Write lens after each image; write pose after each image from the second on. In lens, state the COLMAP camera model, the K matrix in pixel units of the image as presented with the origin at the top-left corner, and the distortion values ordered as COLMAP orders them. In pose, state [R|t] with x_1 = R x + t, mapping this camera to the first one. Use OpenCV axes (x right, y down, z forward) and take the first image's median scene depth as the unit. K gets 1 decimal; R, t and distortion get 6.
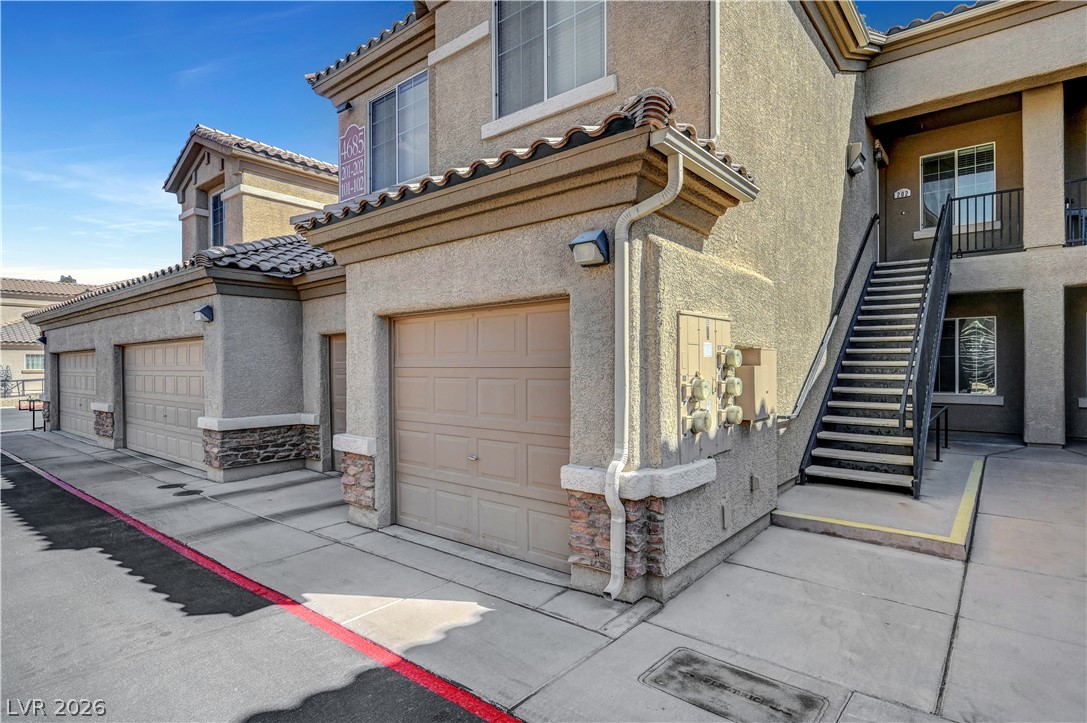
lens RADIAL K [[554.9, 0, 543.2], [0, 554.9, 315.7], [0, 0, 1]] dist [-0.000672, 0.000121]
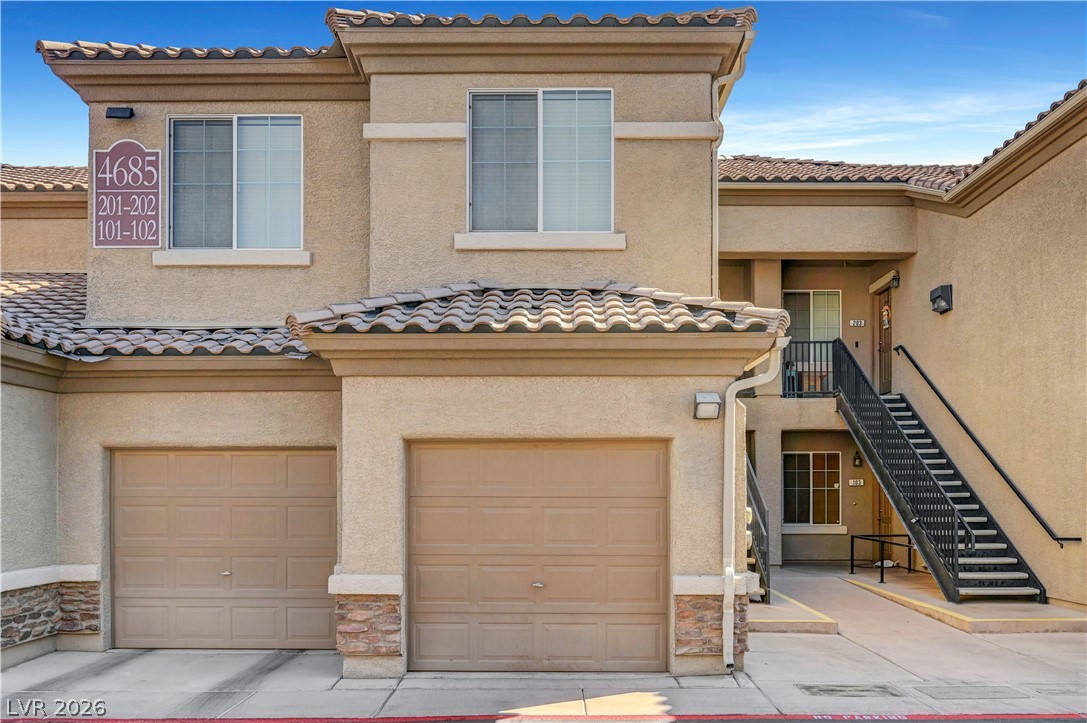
lens RADIAL K [[851.2, 0, 543.5], [0, 851.2, 361.5], [0, 0, 1]] dist [-0.002332, -0.002509]
pose [[0.793971, 0.100690, 0.599559, -0.985450], [-0.060918, 0.994403, -0.086329, -0.019923], [-0.604895, 0.032019, 0.795661, -0.255450]]
